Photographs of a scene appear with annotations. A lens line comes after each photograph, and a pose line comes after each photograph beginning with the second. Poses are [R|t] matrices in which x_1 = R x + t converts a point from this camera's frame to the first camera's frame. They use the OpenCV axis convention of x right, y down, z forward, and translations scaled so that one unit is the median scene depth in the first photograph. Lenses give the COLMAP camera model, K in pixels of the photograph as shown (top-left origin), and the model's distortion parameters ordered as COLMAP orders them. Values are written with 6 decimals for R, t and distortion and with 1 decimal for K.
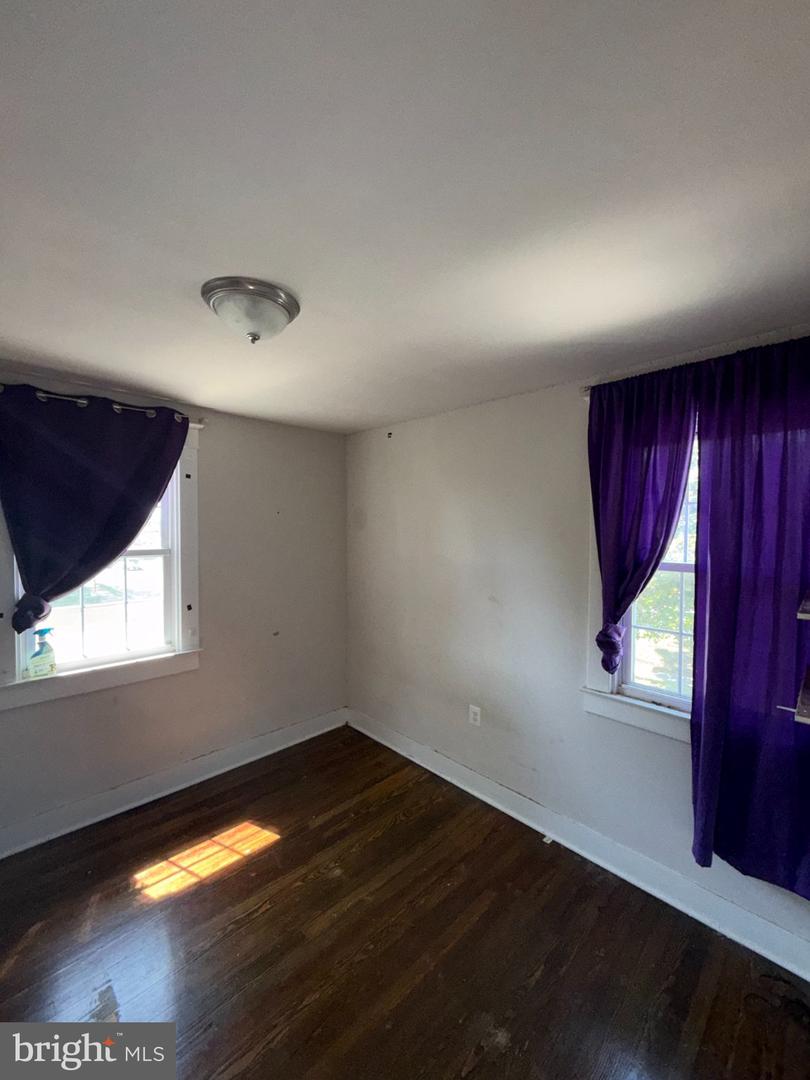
lens RADIAL K [[433.1, 0, 409.9], [0, 433.1, 539.6], [0, 0, 1]] dist [0.001043, -0.000021]
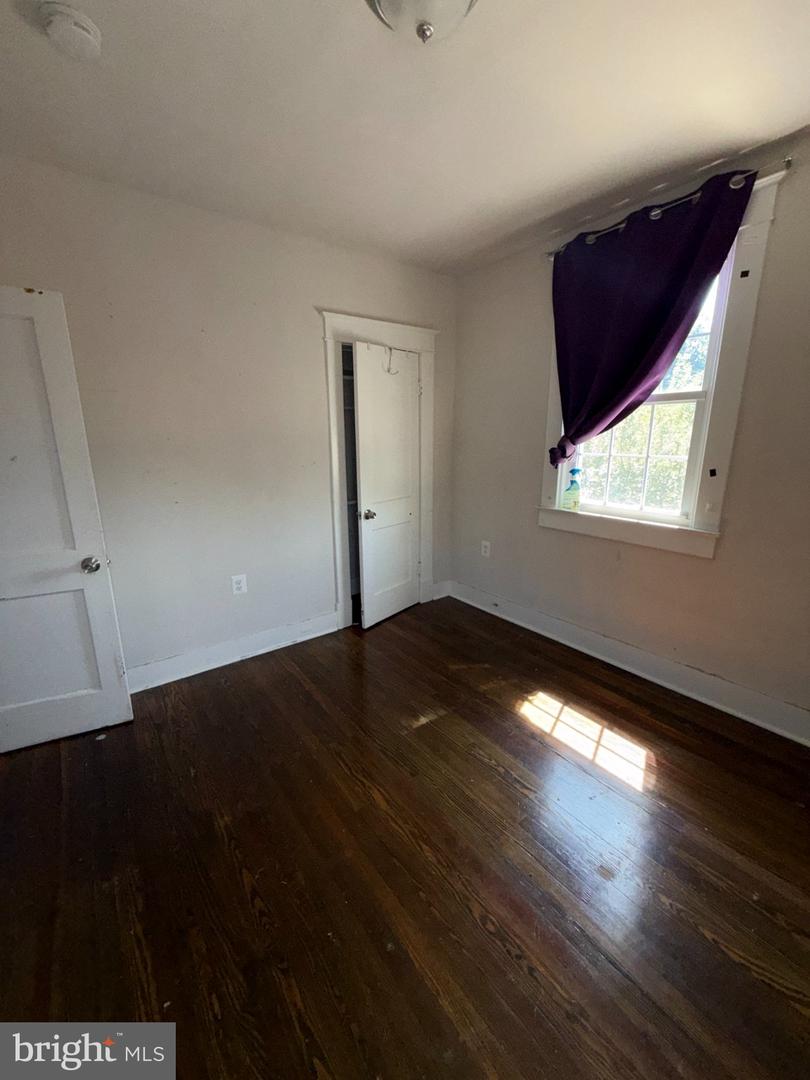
lens RADIAL K [[433.1, 0, 409.9], [0, 433.1, 539.6], [0, 0, 1]] dist [0.001043, -0.000021]
pose [[-0.135519, 0.225637, -0.964740, 0.331336], [-0.024453, 0.972664, 0.230926, 0.123435], [0.990473, 0.054886, -0.126297, 0.664704]]
